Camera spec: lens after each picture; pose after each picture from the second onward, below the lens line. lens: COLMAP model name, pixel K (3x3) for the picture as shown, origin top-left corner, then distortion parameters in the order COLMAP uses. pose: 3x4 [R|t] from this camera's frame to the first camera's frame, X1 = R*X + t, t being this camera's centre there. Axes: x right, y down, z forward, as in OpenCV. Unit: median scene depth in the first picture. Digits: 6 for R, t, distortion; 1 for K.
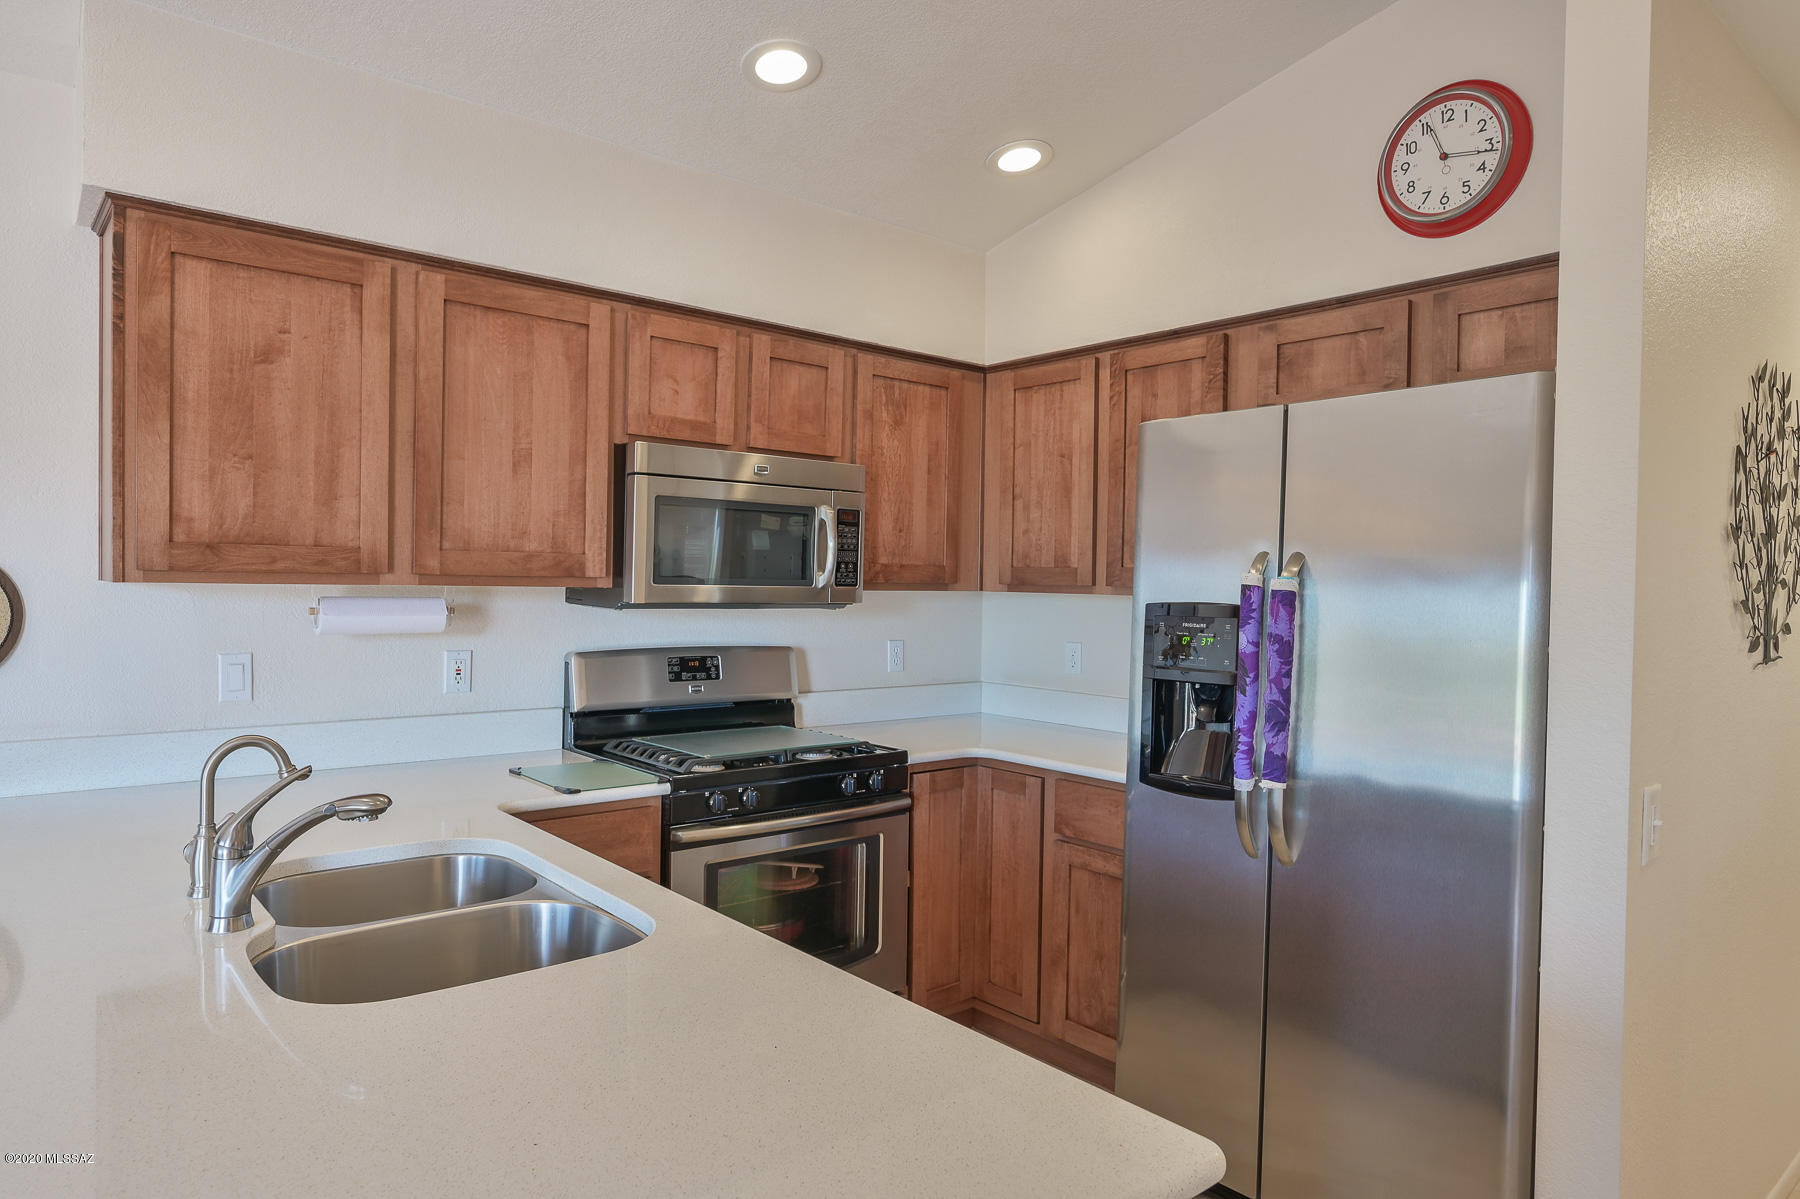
lens RADIAL K [[1088.6, 0, 900.4], [0, 1088.6, 600.0], [0, 0, 1]] dist [-0.007369, -0.000224]
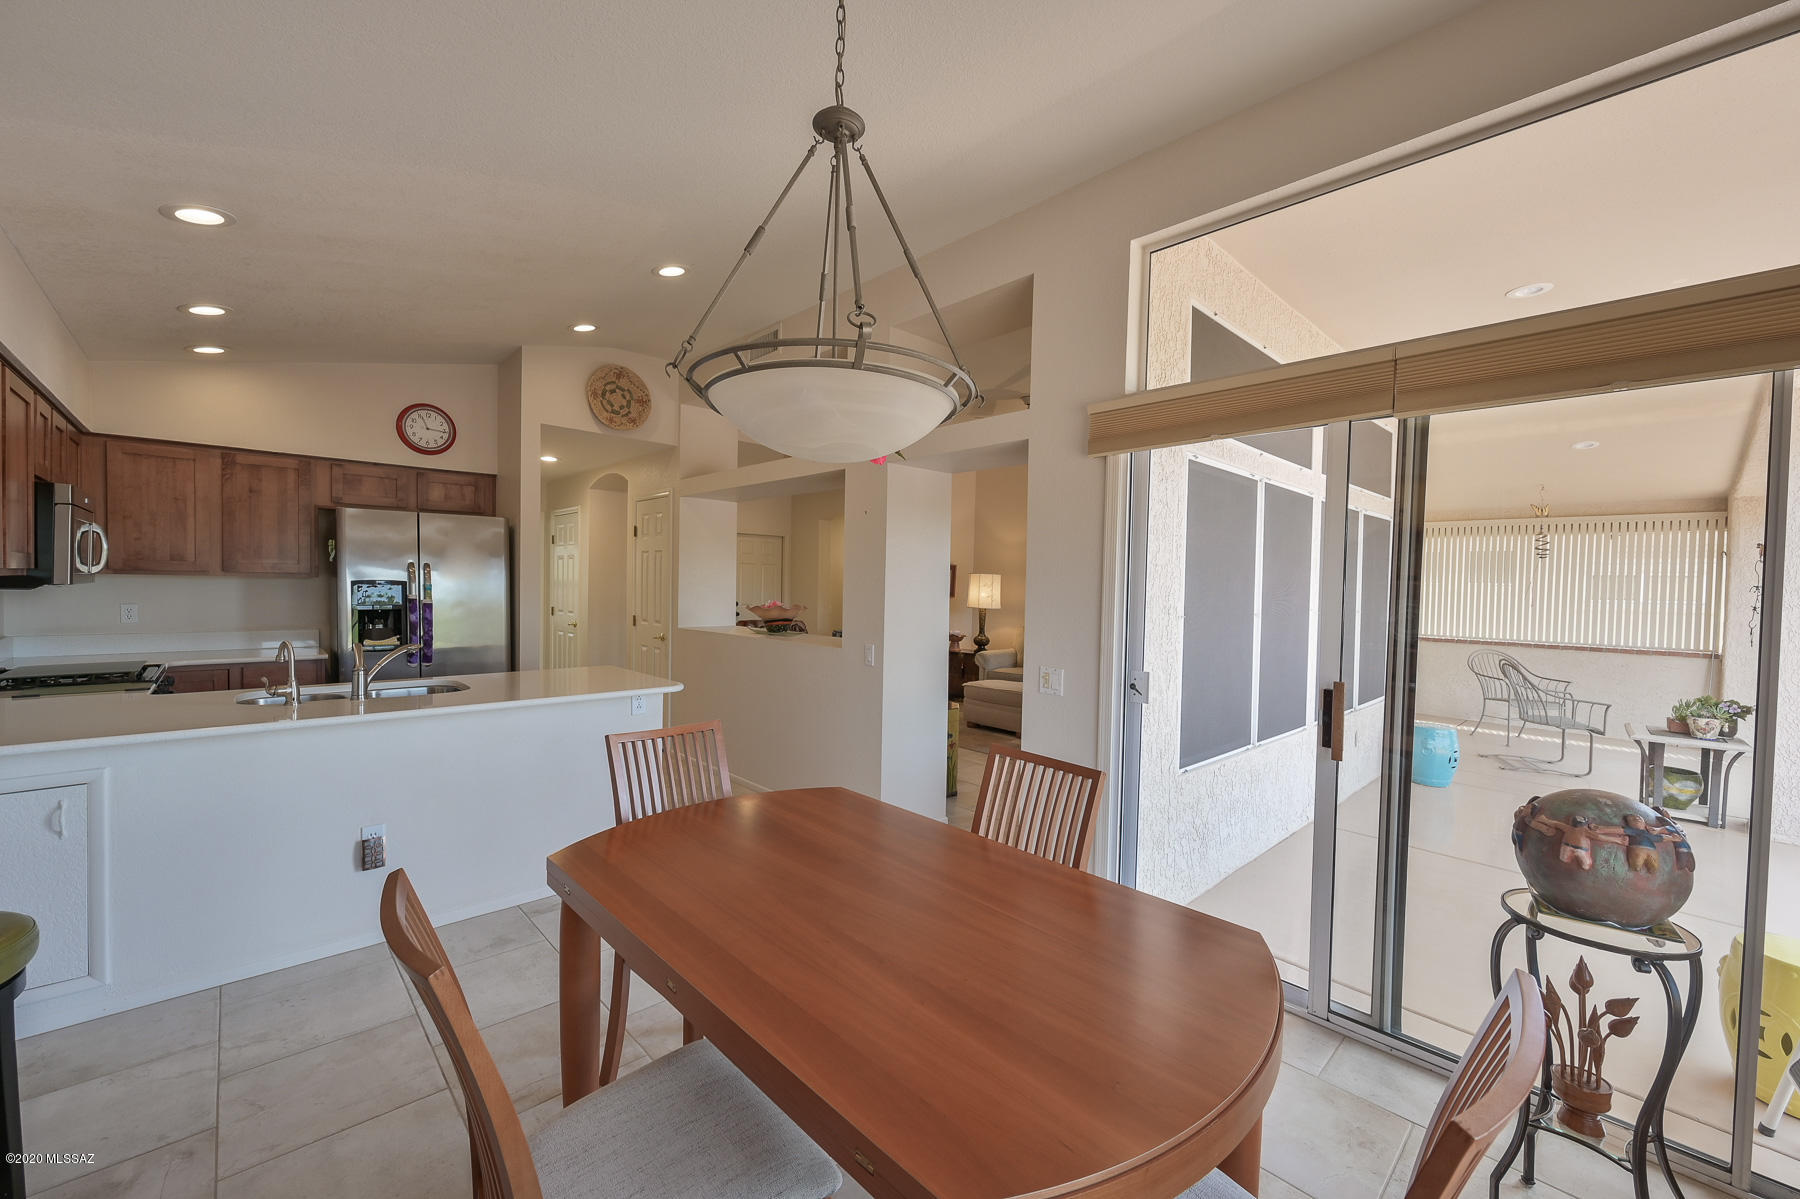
lens RADIAL K [[710.0, 0, 902.2], [0, 710.0, 603.0], [0, 0, 1]] dist [-0.000337, 0.000056]
pose [[-0.052050, -0.046007, 0.997584, -1.346810], [-0.003756, 0.998940, 0.045873, -0.022794], [-0.998637, -0.001359, -0.052168, -0.175090]]
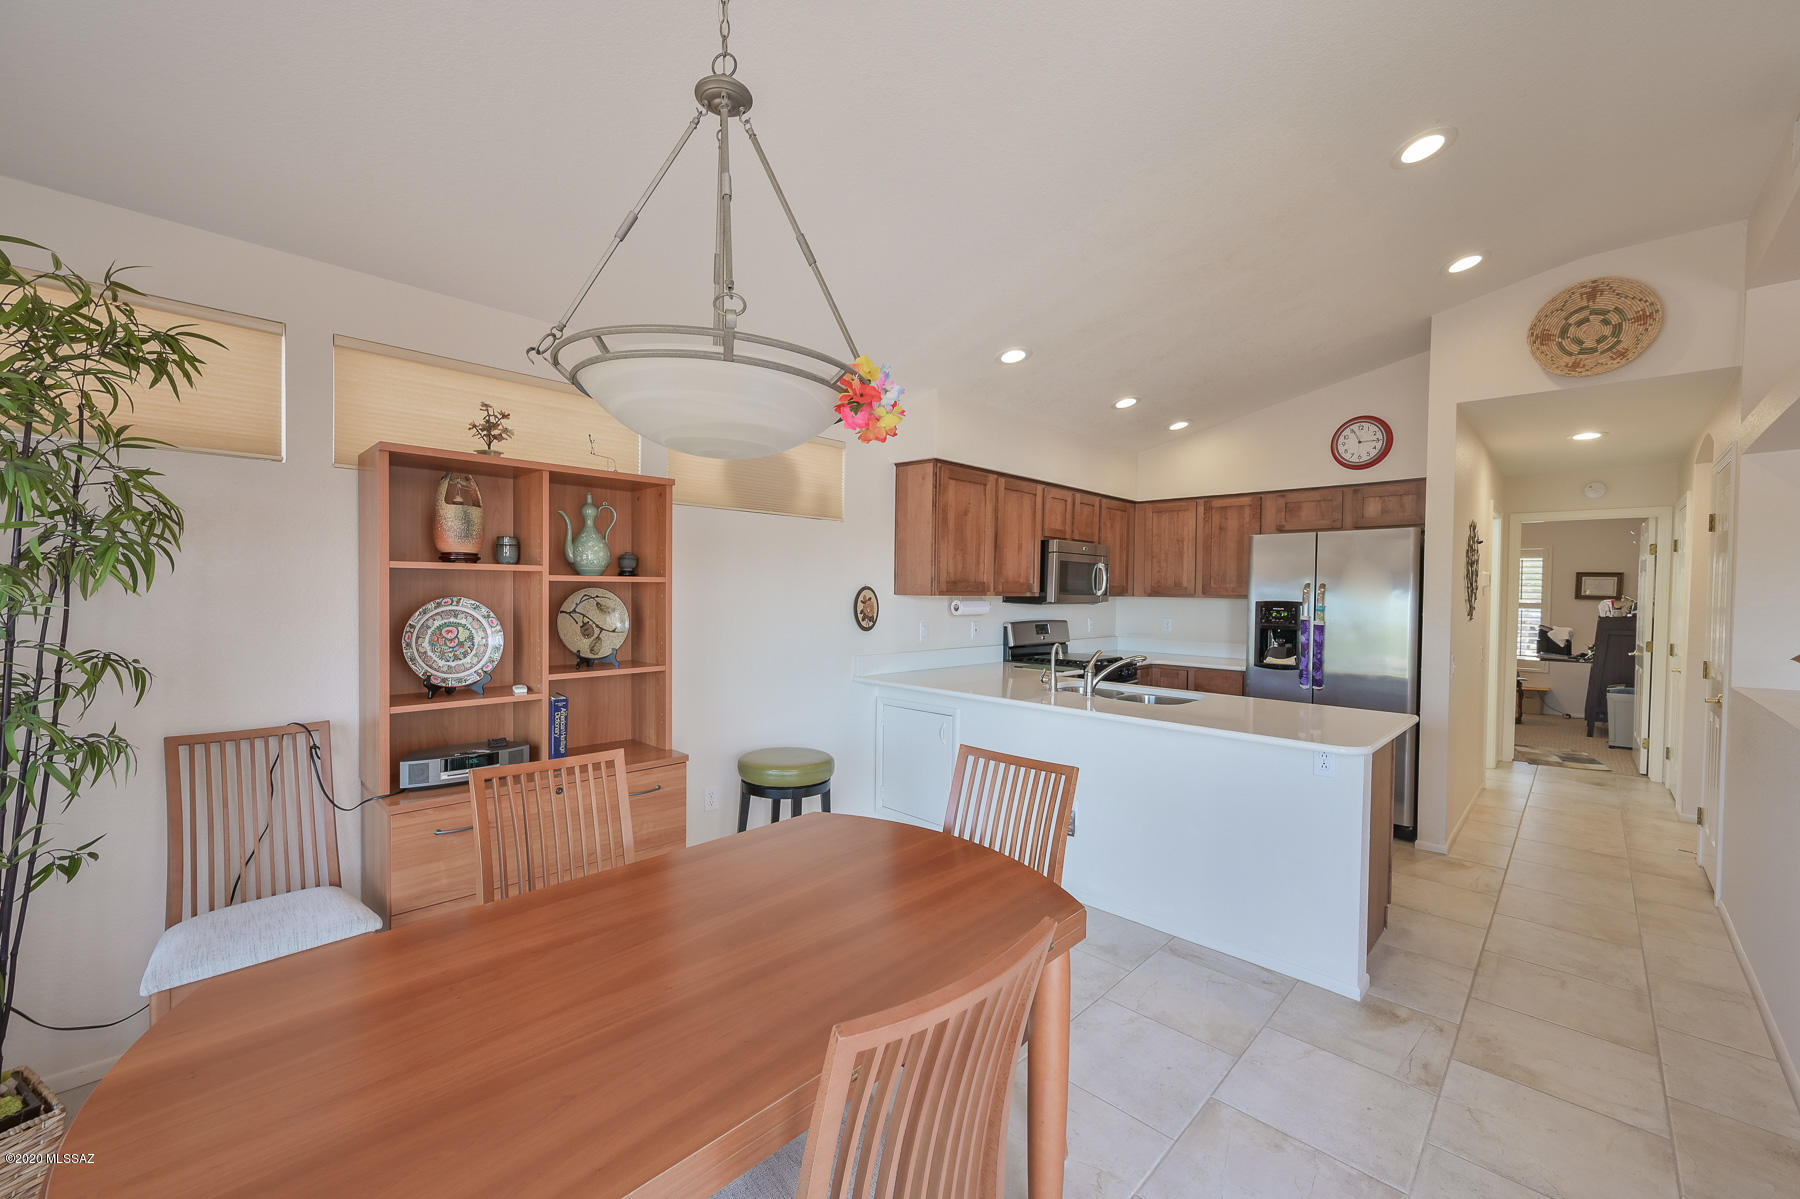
lens RADIAL K [[710.0, 0, 902.0], [0, 710.0, 601.9], [0, 0, 1]] dist [-0.000337, 0.000056]
pose [[0.995520, -0.005491, 0.094395, -0.754600], [0.005207, 0.999981, 0.003253, -0.005357], [-0.094411, -0.002747, 0.995530, -0.636115]]
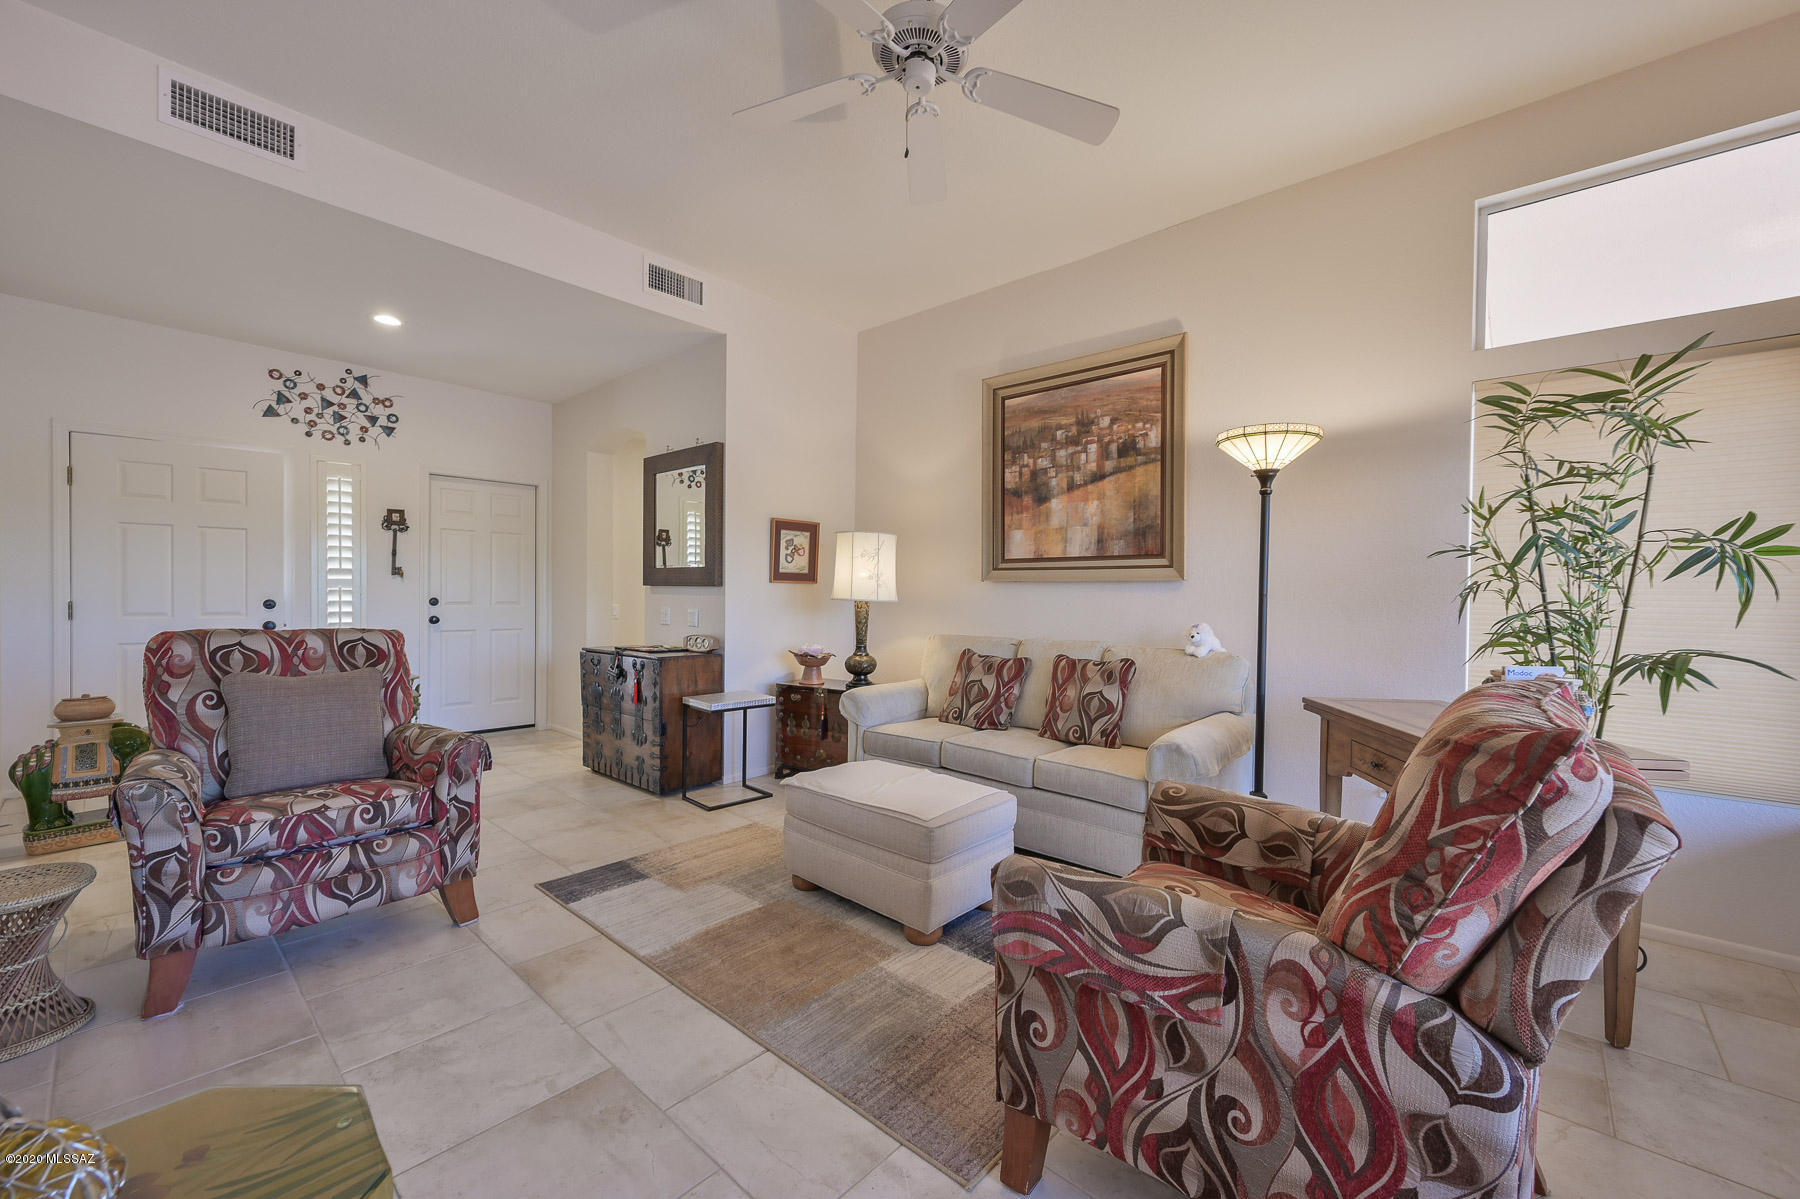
lens RADIAL K [[710.0, 0, 910.1], [0, 710.0, 602.2], [0, 0, 1]] dist [-0.000337, 0.000056]
pose [[-0.140796, -0.031614, 0.989534, 0.074649], [0.003573, 0.999467, 0.032440, 0.087476], [-0.990032, 0.008103, -0.140609, -0.553973]]
